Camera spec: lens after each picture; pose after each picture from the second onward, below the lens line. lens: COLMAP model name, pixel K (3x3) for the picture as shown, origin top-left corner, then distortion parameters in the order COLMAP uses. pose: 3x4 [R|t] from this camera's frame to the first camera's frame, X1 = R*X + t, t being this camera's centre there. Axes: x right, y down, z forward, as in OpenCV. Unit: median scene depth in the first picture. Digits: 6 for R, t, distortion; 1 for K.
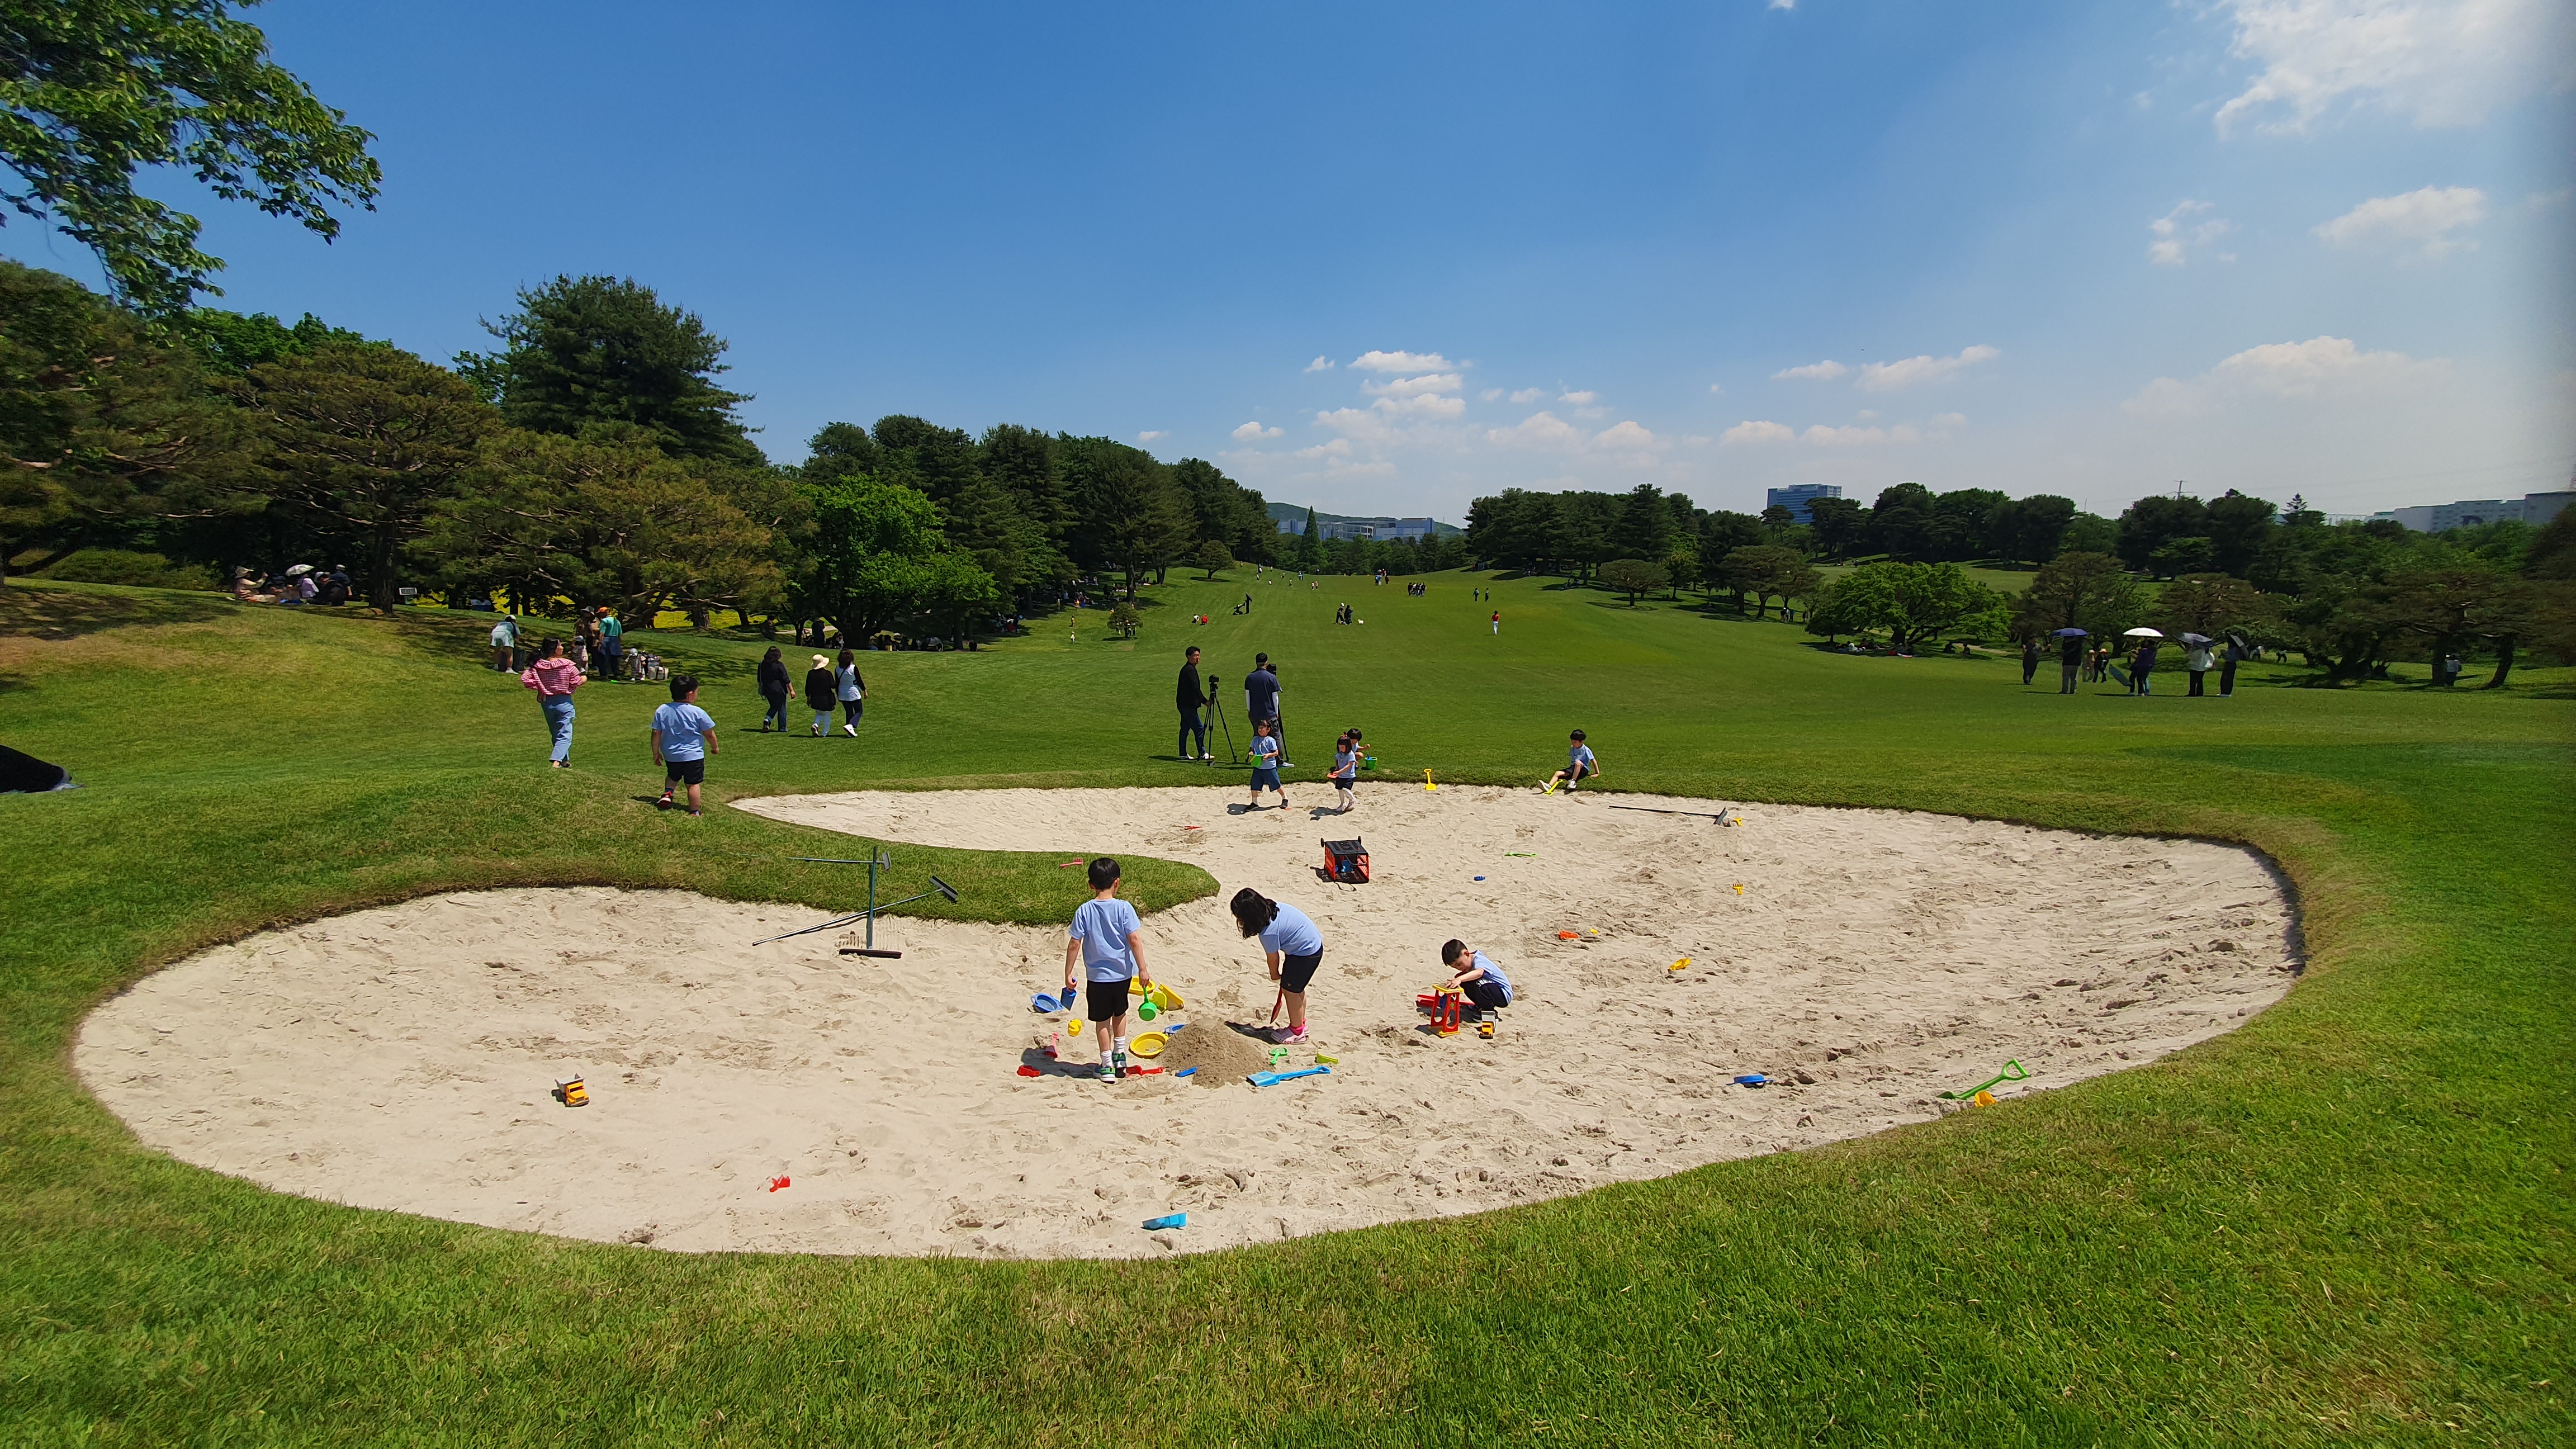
lens RADIAL K [[1012.7, 0, 1275.2], [0, 1012.7, 734.7], [0, 0, 1]] dist [0.001080, -0.000089]
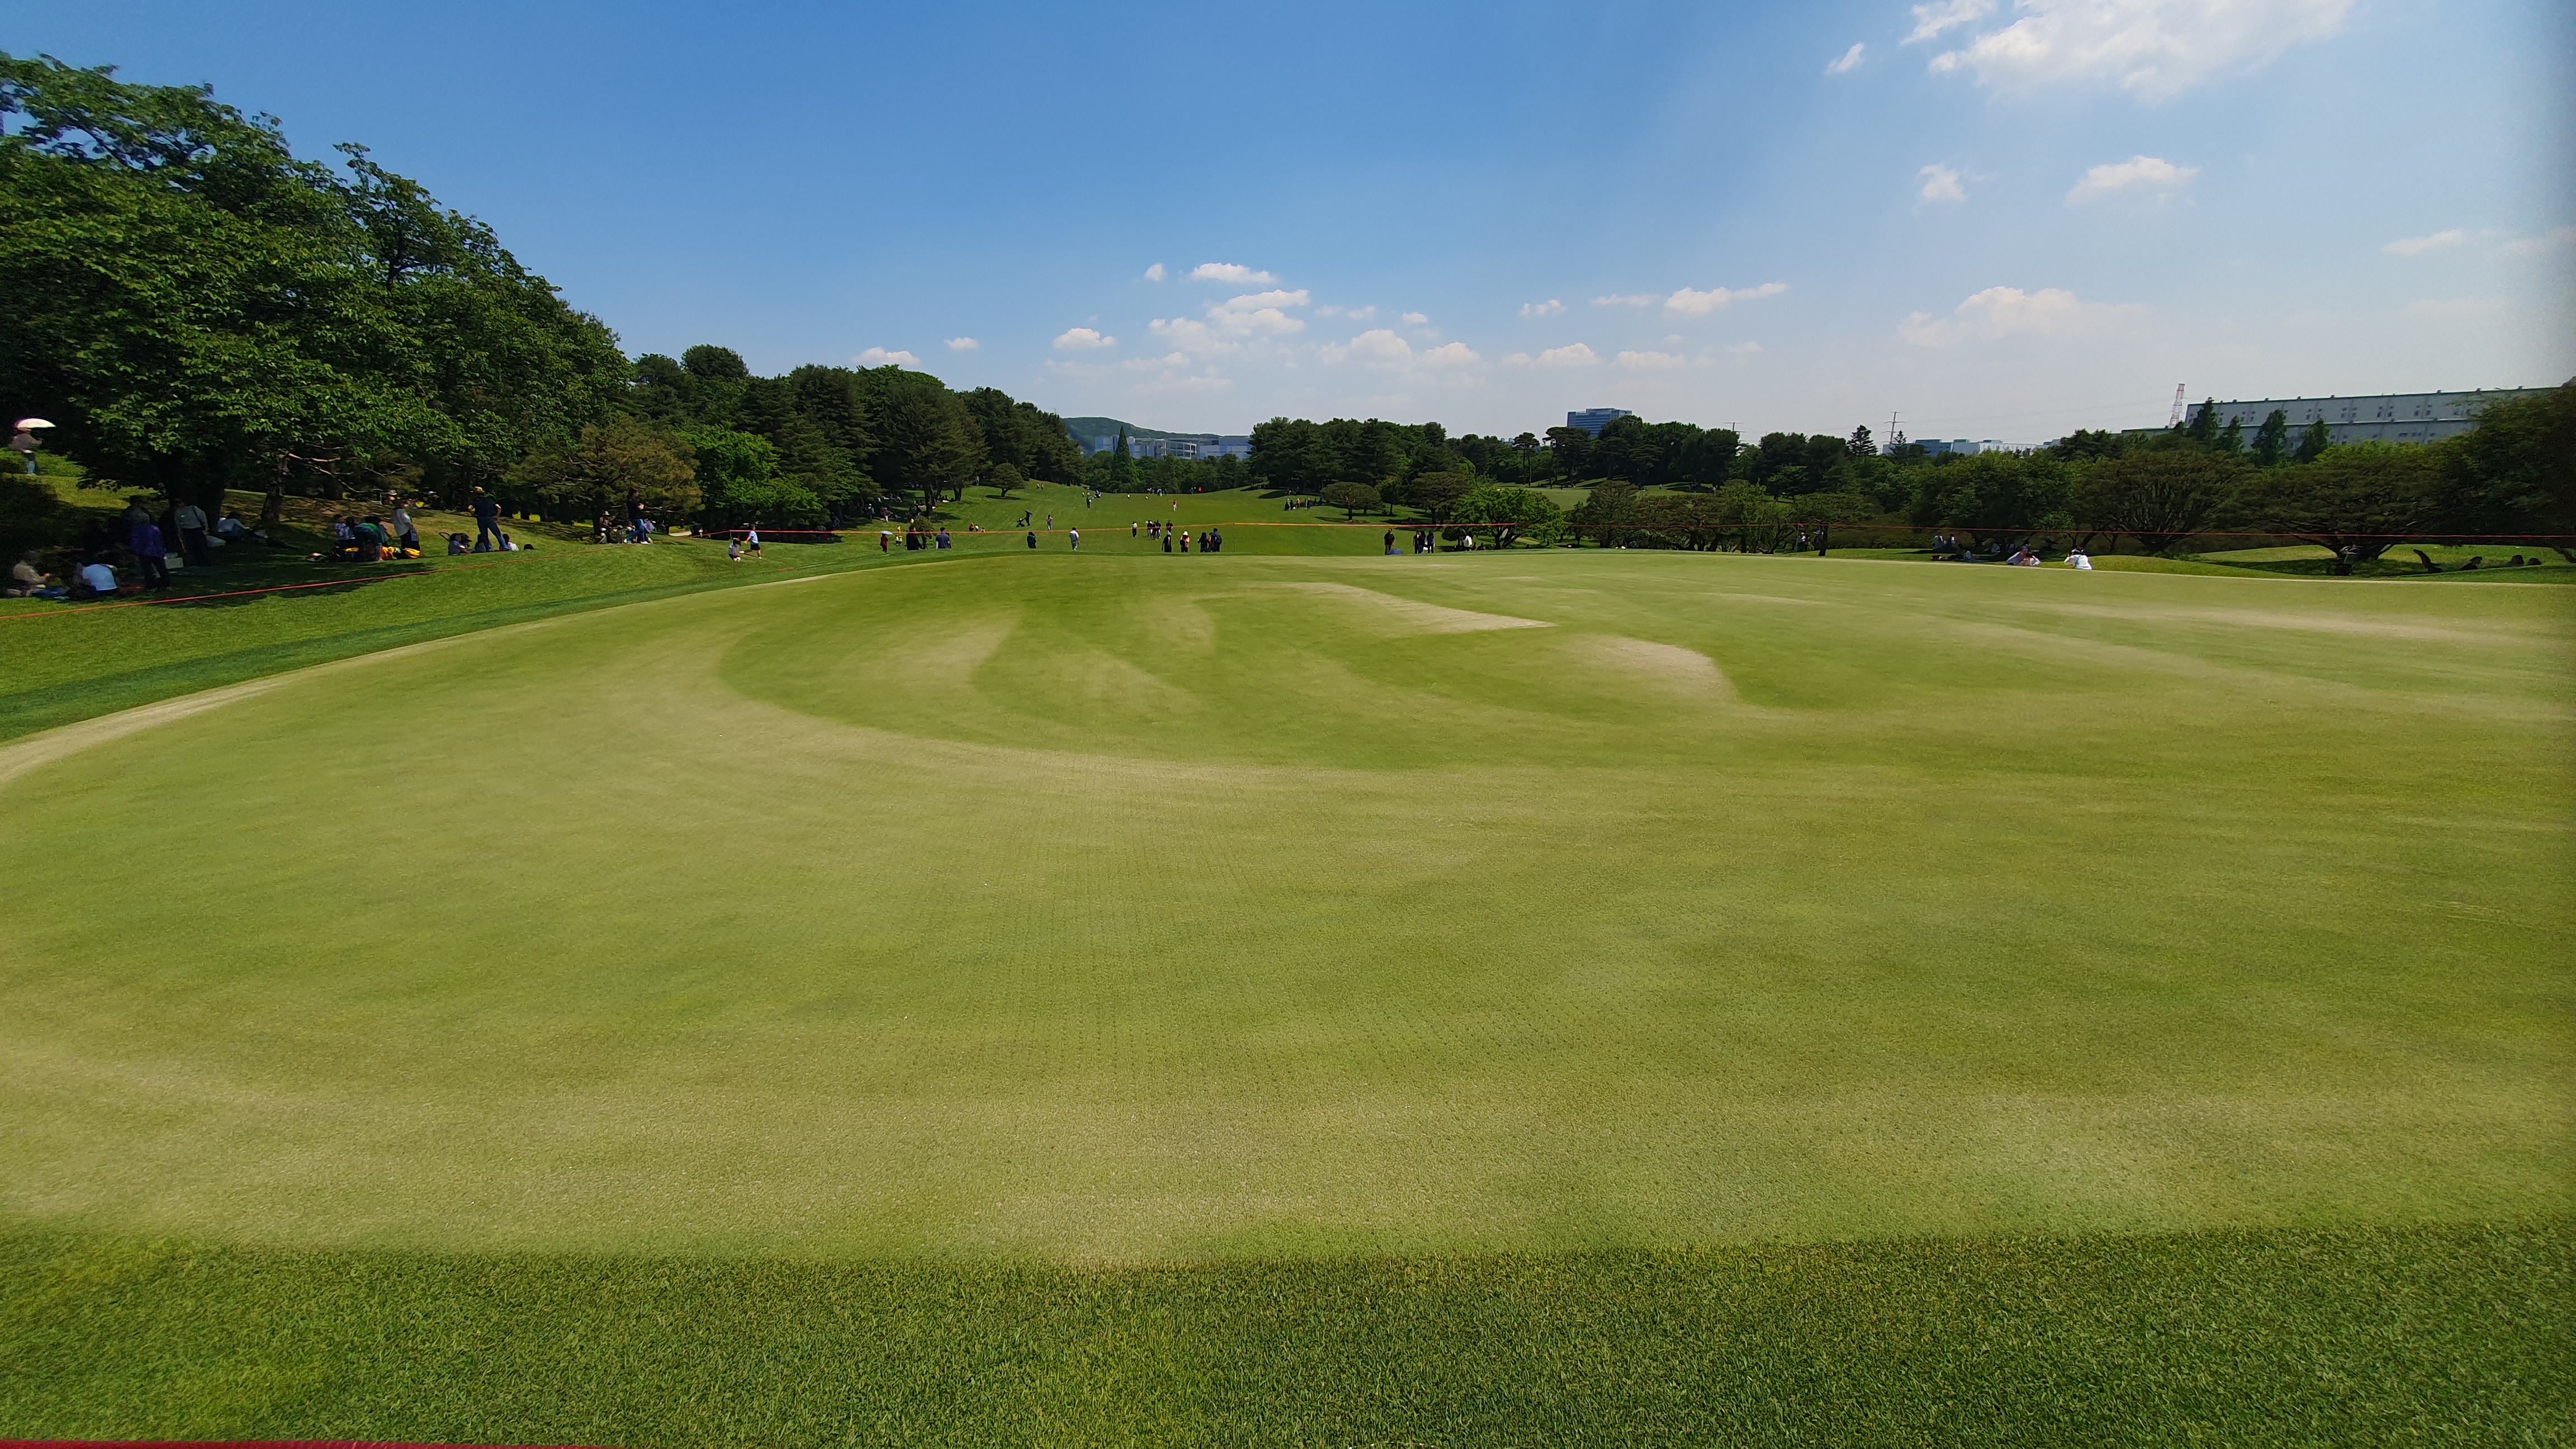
lens RADIAL K [[1012.7, 0, 1279.1], [0, 1012.7, 732.3], [0, 0, 1]] dist [0.001080, -0.000089]
pose [[0.986032, -0.034571, 0.162929, 0.046077], [0.022171, 0.996760, 0.077320, 0.030593], [-0.165074, -0.072628, 0.983603, -0.200416]]
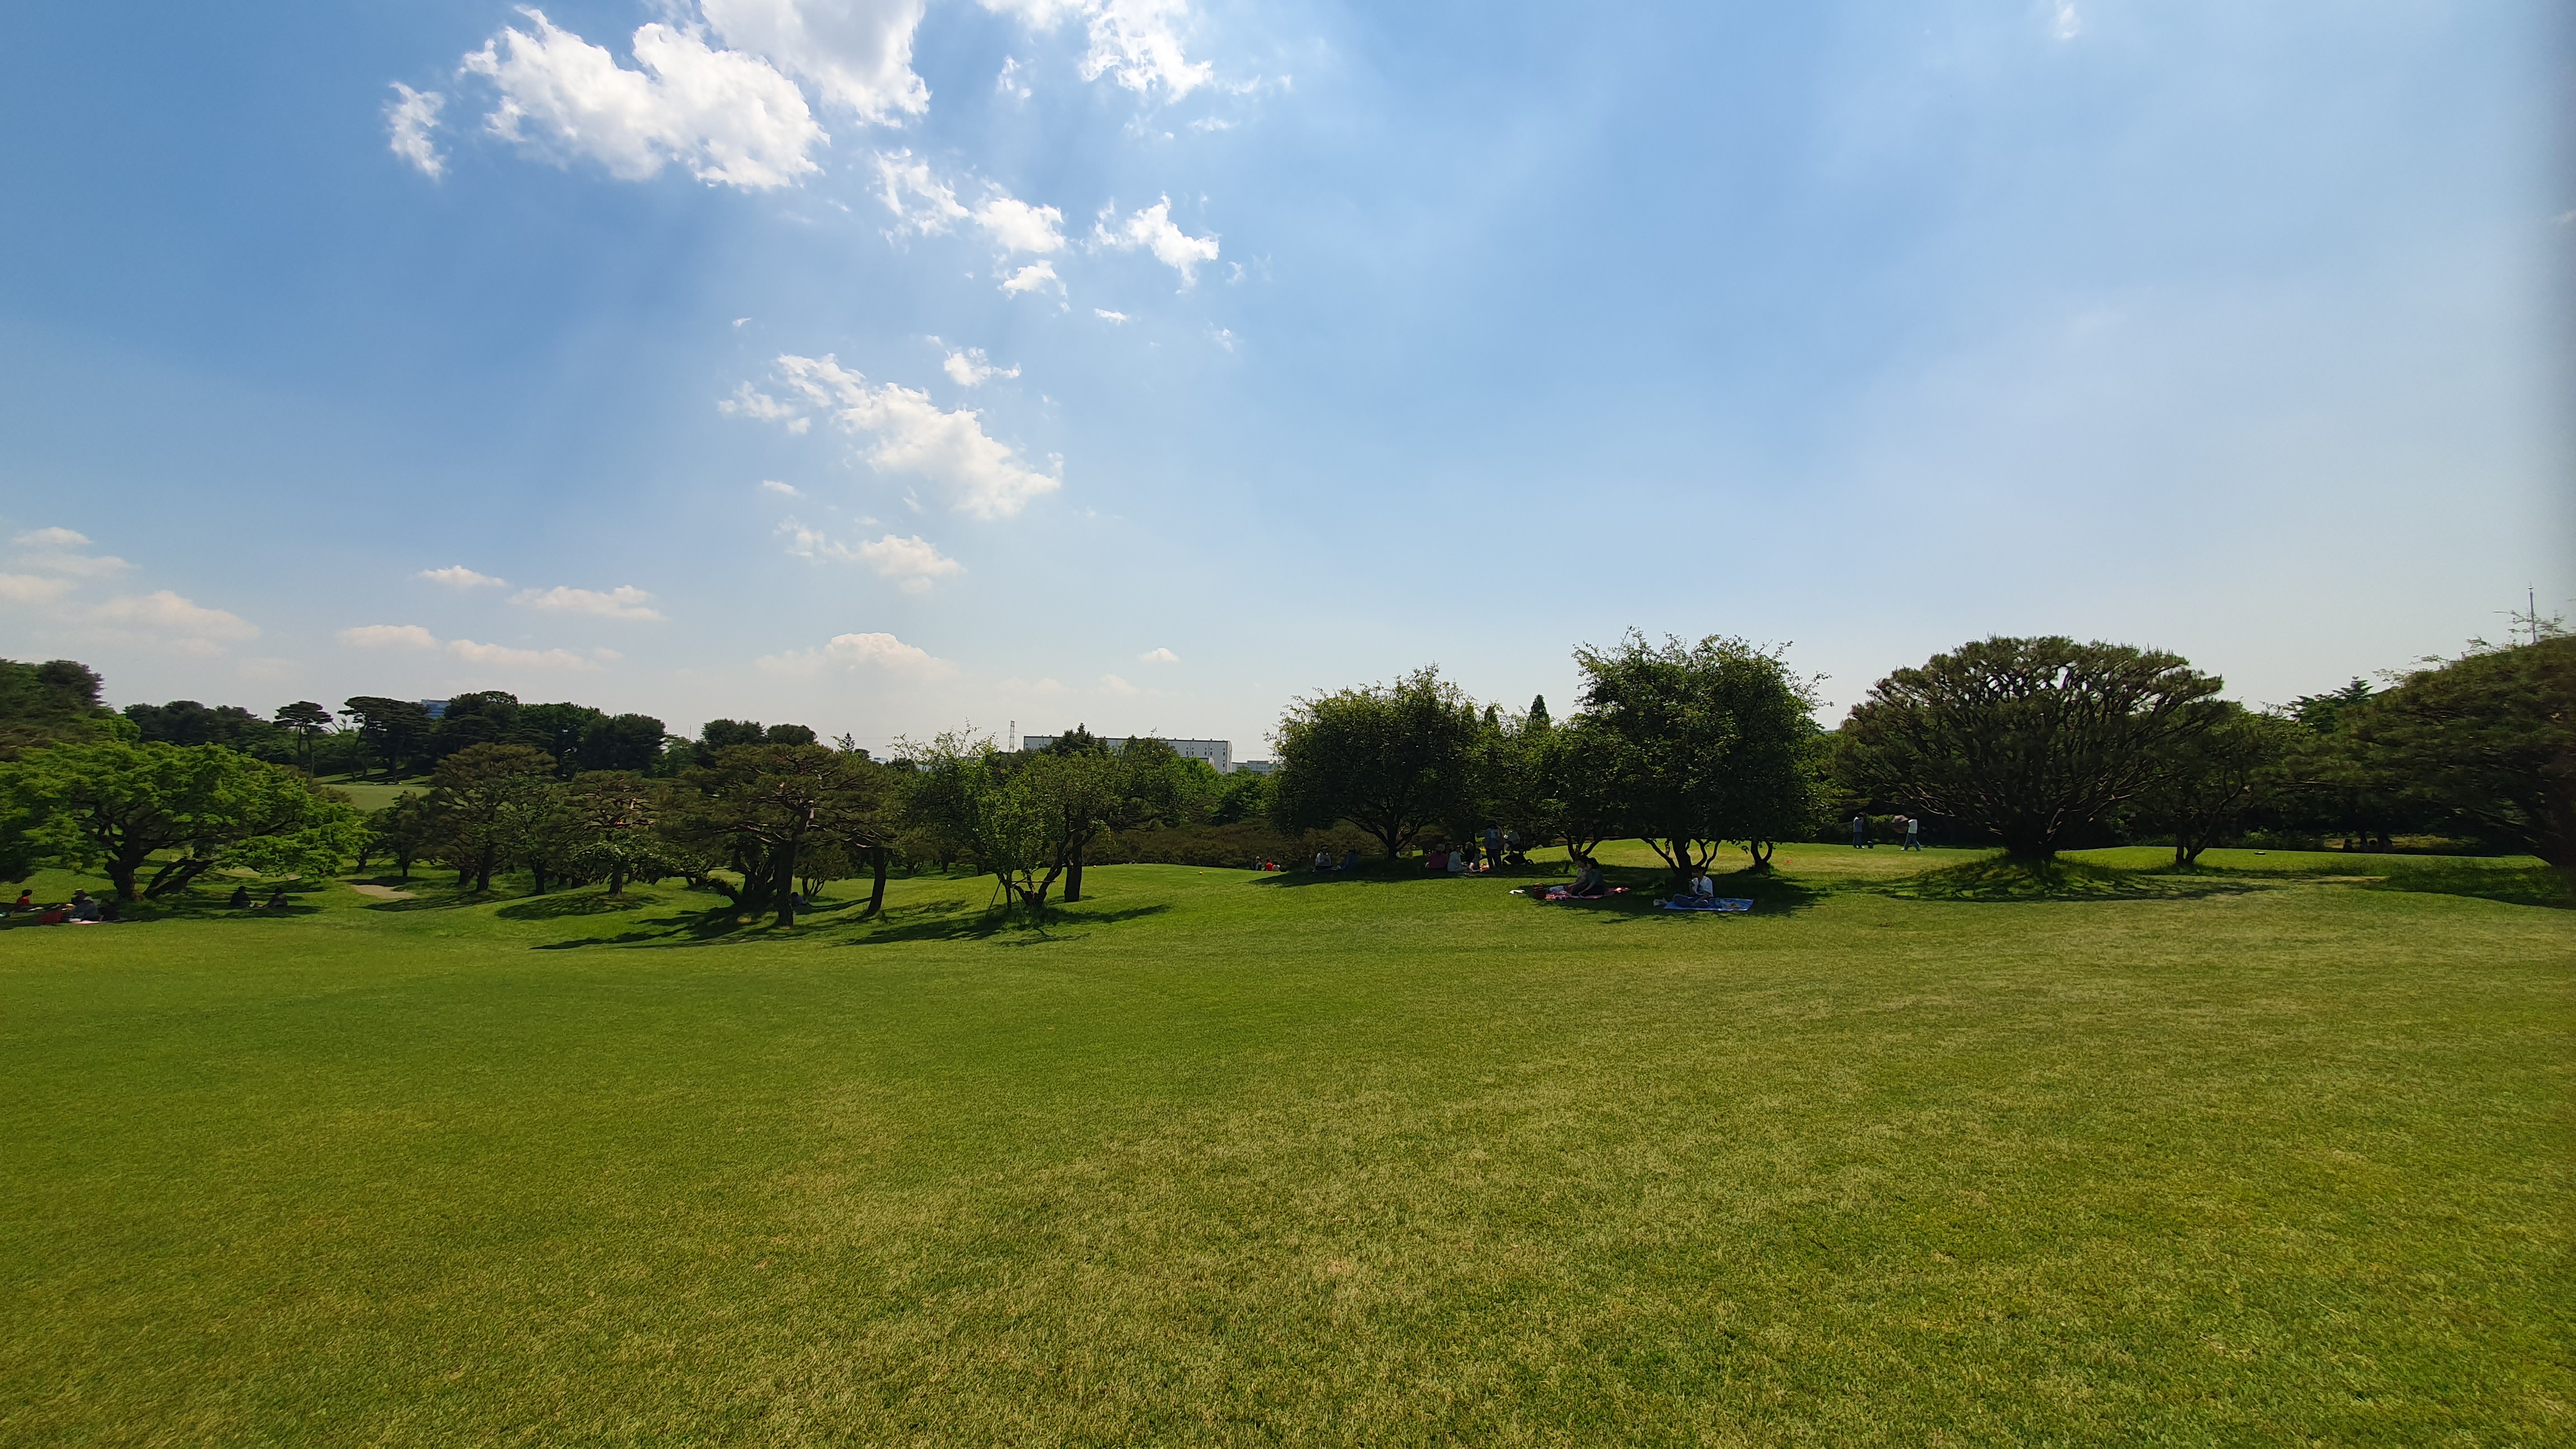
lens RADIAL K [[1012.7, 0, 1283.6], [0, 1012.7, 707.1], [0, 0, 1]] dist [0.001080, -0.000089]
pose [[0.401217, 0.099336, 0.910581, 0.213952], [0.133246, 0.977198, -0.165314, -0.010675], [-0.906240, 0.187658, 0.378832, 0.141289]]
